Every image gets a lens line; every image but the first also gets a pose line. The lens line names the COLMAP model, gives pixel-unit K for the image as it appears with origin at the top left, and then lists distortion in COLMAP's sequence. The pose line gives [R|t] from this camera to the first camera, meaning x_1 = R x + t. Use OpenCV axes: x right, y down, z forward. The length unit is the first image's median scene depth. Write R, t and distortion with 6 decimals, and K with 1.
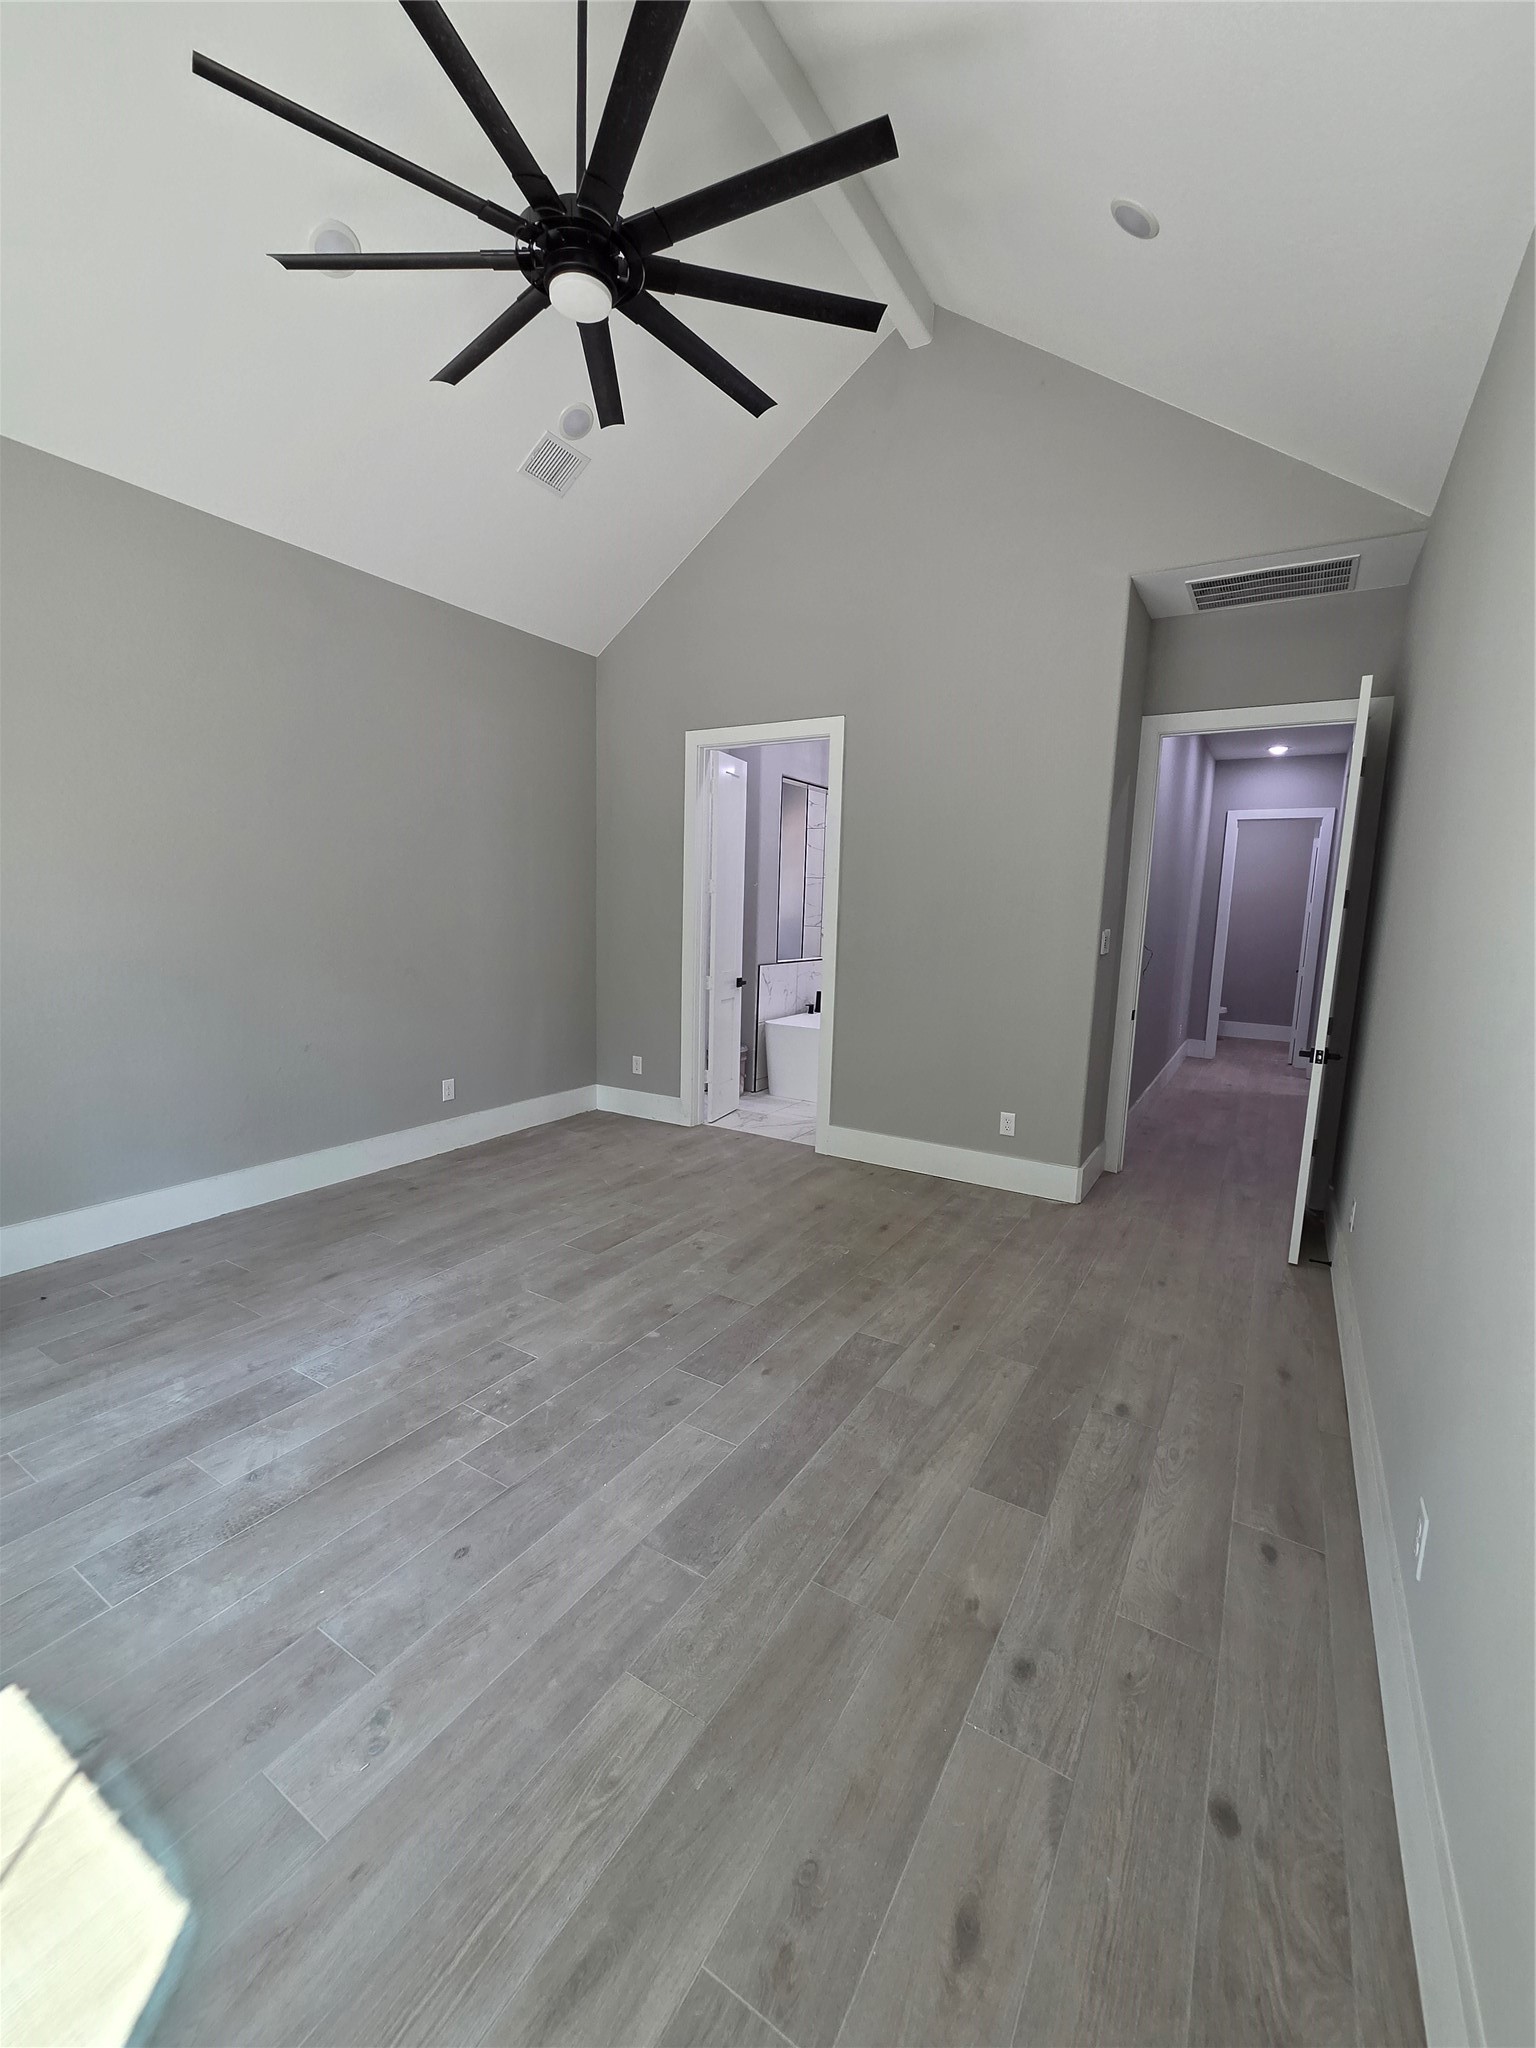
lens RADIAL K [[845.0, 0, 766.4], [0, 845.0, 1023.5], [0, 0, 1]] dist [0.002512, 0.002142]
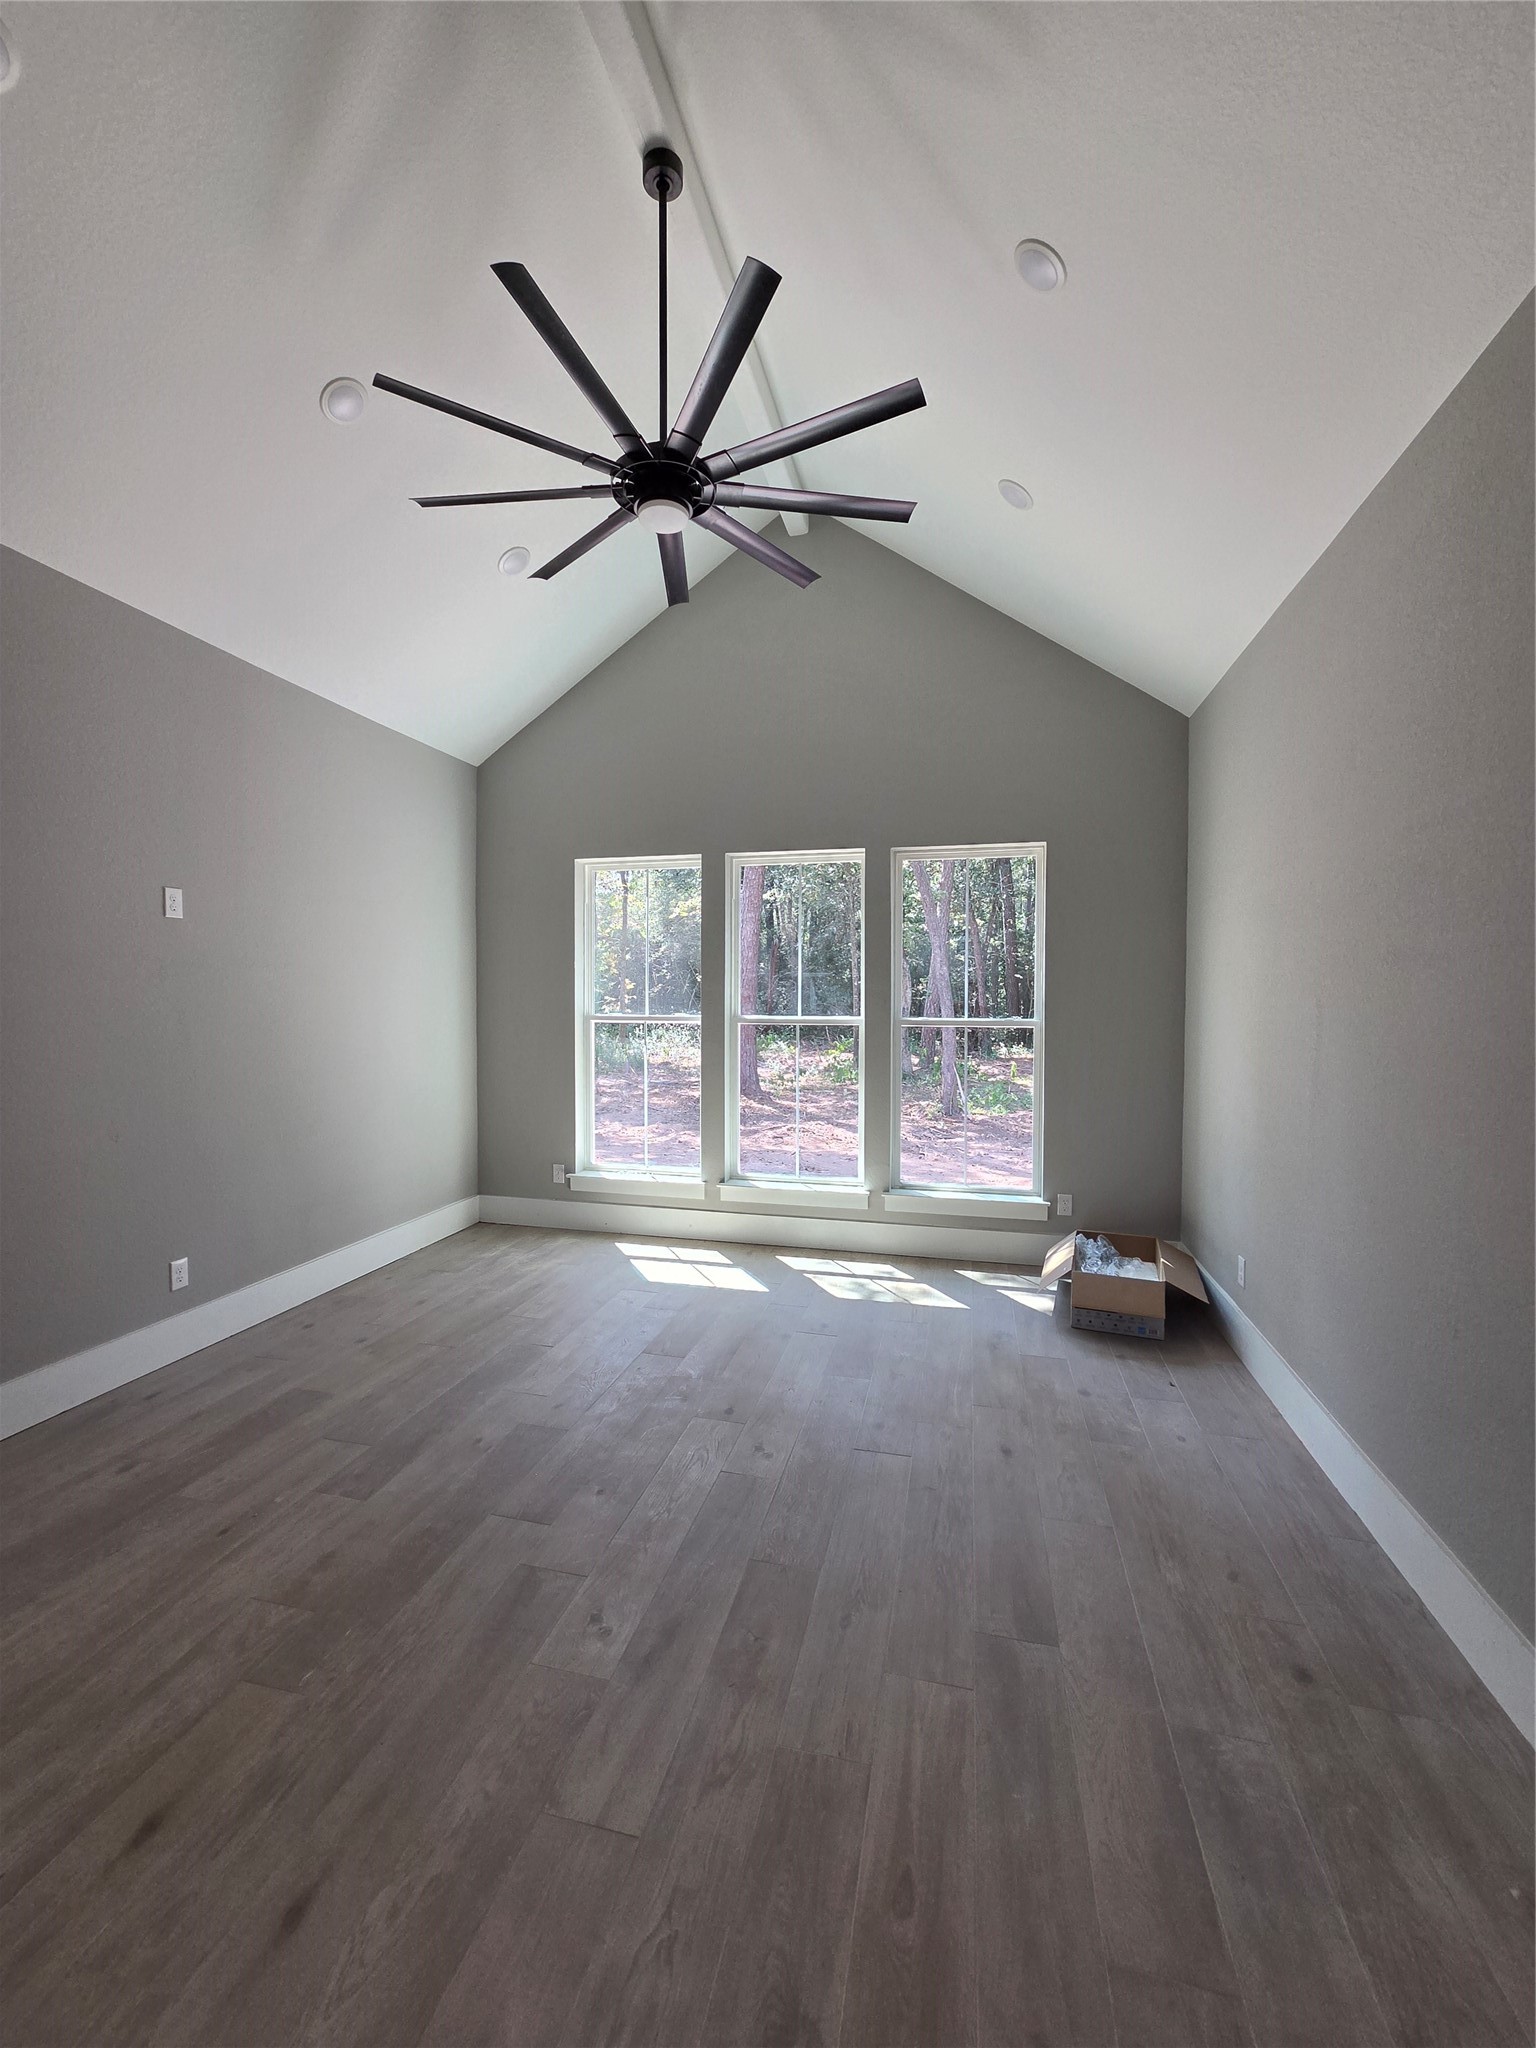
lens RADIAL K [[845.0, 0, 769.8], [0, 845.0, 1022.2], [0, 0, 1]] dist [0.002512, 0.002142]
pose [[-0.949747, -0.023689, -0.312121, -0.003440], [-0.075055, 0.985278, 0.153606, -0.273609], [0.303887, 0.169313, -0.937542, 1.823002]]
